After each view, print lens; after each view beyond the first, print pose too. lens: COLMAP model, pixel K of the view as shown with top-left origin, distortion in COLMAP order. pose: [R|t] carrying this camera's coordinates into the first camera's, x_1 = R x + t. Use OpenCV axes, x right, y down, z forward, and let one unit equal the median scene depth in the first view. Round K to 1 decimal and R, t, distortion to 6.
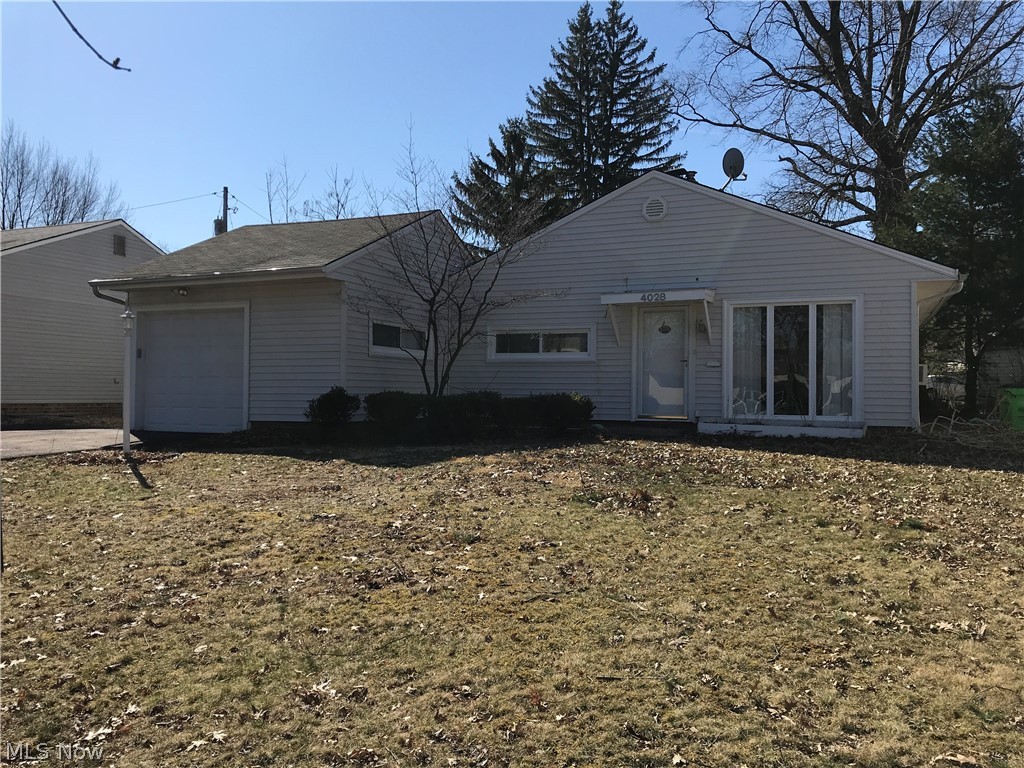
lens RADIAL K [[830.9, 0, 512.0], [0, 830.9, 384.0], [0, 0, 1]] dist [0.048344, -0.056815]
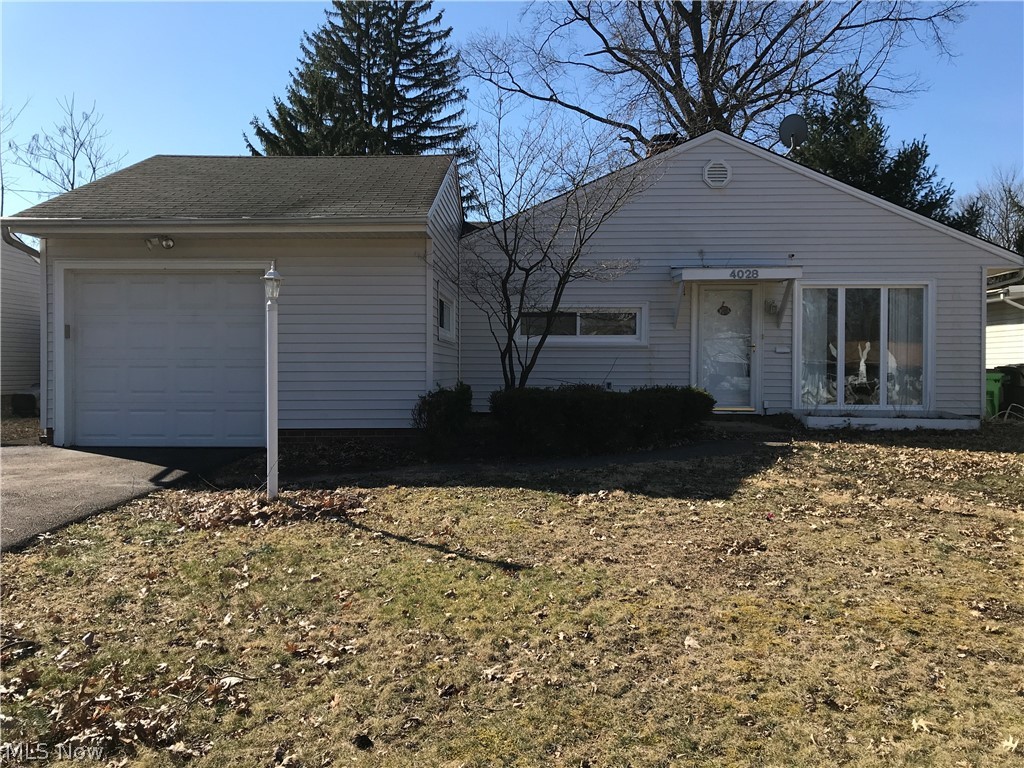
lens RADIAL K [[843.4, 0, 512.0], [0, 843.4, 384.0], [0, 0, 1]] dist [0.009292, 0.007202]
pose [[0.935481, -0.011151, 0.353202, -0.348188], [0.001580, 0.999624, 0.027374, -0.012191], [-0.353375, -0.025050, 0.935146, 0.233078]]
